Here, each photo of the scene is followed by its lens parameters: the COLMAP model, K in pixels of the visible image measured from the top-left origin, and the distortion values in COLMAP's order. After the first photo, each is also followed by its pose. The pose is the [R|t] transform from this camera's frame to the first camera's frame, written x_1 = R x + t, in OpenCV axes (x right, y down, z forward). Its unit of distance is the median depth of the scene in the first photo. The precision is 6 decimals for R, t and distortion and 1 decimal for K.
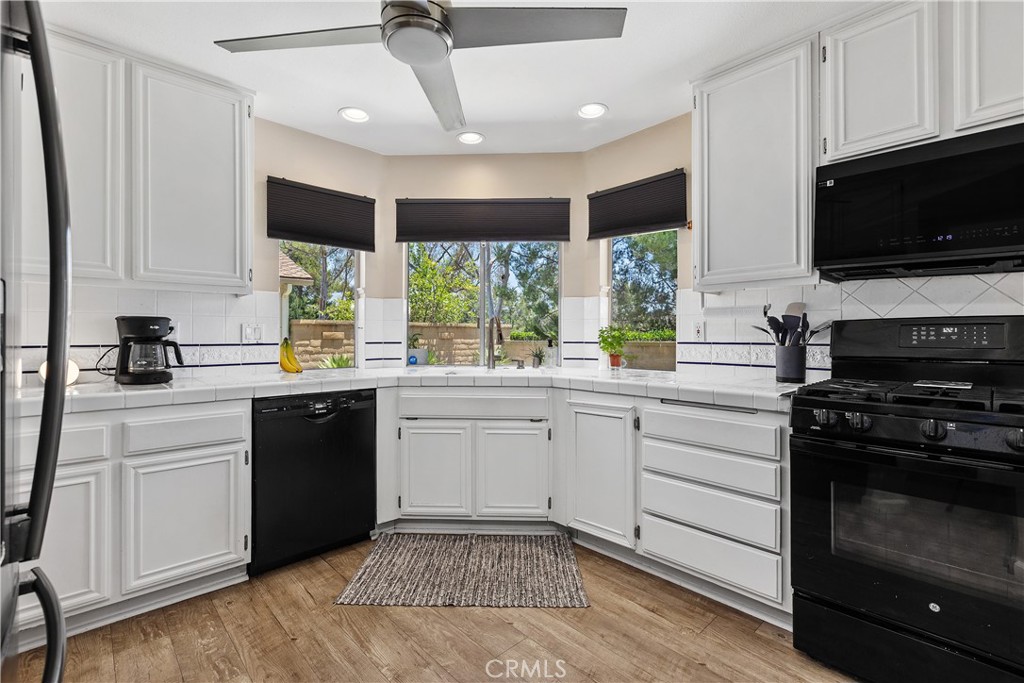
lens RADIAL K [[462.9, 0, 497.9], [0, 462.9, 337.4], [0, 0, 1]] dist [0.000123, -0.000533]
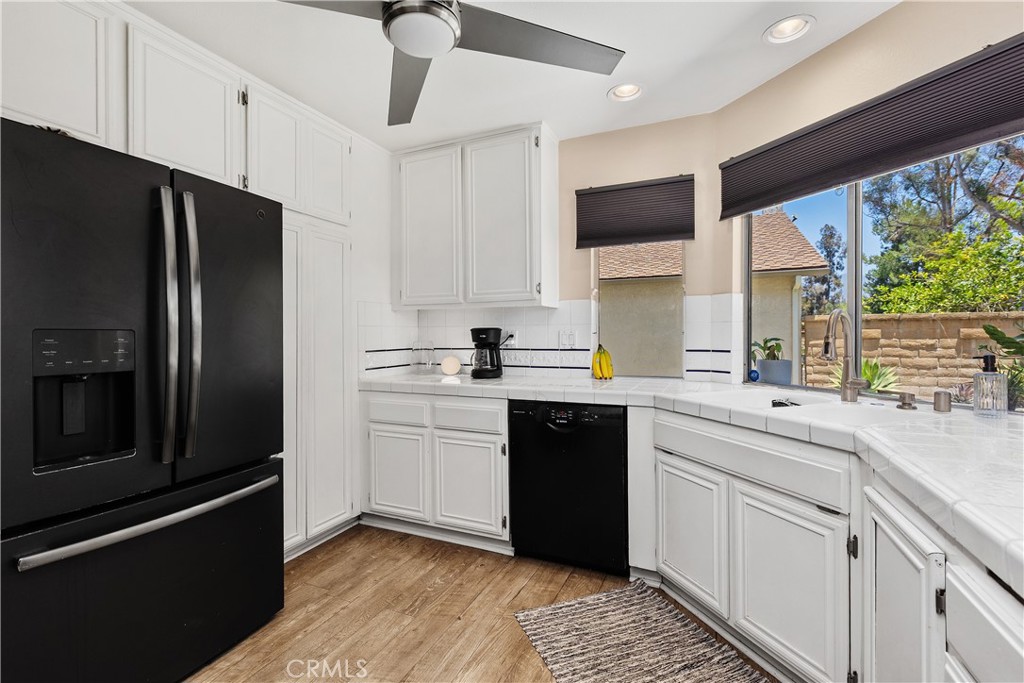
lens RADIAL K [[462.9, 0, 522.5], [0, 462.9, 337.6], [0, 0, 1]] dist [0.000123, -0.000533]
pose [[0.389948, 0.005827, -0.920819, 0.481352], [0.005571, 0.999947, 0.008687, -0.025812], [0.920820, -0.008518, 0.389895, 0.530869]]
